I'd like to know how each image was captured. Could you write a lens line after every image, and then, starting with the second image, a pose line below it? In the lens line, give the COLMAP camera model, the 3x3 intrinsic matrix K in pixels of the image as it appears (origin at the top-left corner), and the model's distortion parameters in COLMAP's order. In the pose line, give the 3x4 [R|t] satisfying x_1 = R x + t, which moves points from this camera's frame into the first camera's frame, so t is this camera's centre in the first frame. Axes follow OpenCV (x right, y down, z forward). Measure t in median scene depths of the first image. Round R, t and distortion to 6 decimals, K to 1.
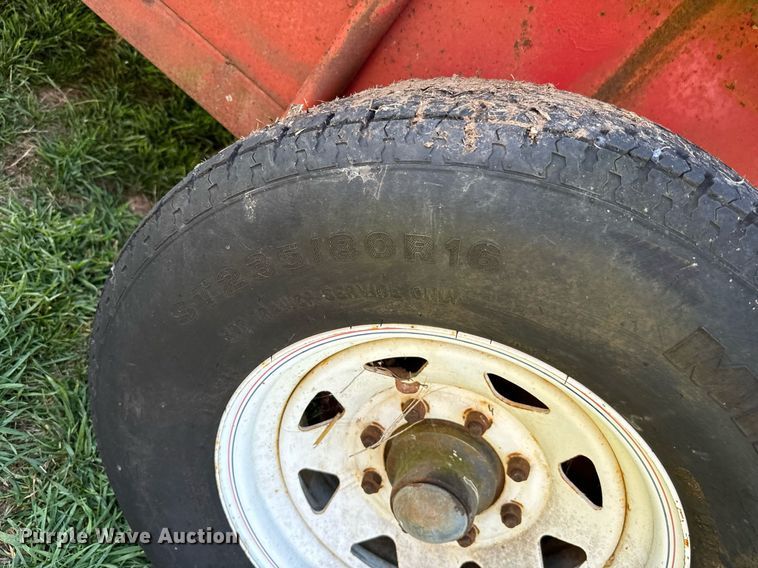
lens RADIAL K [[527.0, 0, 367.6], [0, 527.0, 288.8], [0, 0, 1]] dist [0.034511, -0.056546]
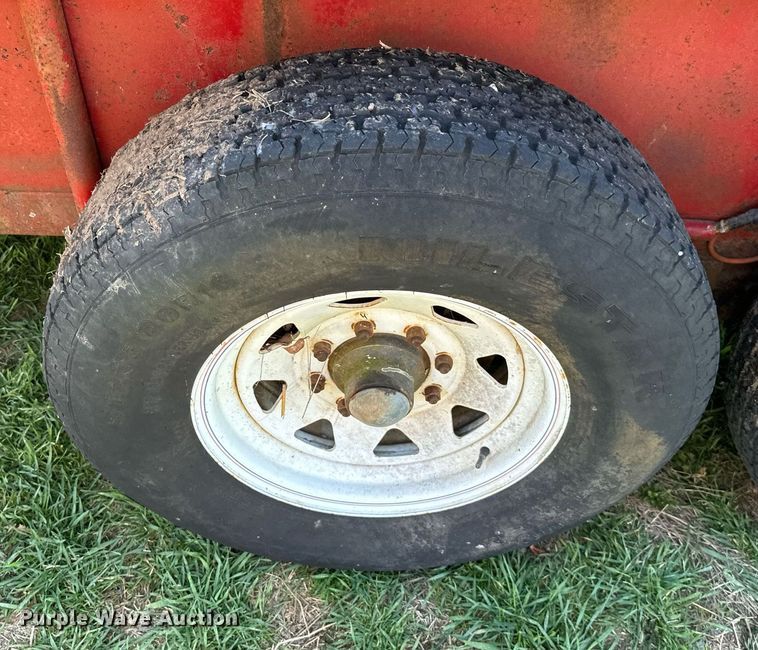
lens RADIAL K [[707.5, 0, 380.1], [0, 707.5, 309.3], [0, 0, 1]] dist [0.203489, -0.465527]
pose [[0.772918, -0.604888, -0.191592, 0.481383], [0.633880, 0.749522, 0.190822, -0.057250], [0.028177, -0.268936, 0.962746, -0.464620]]
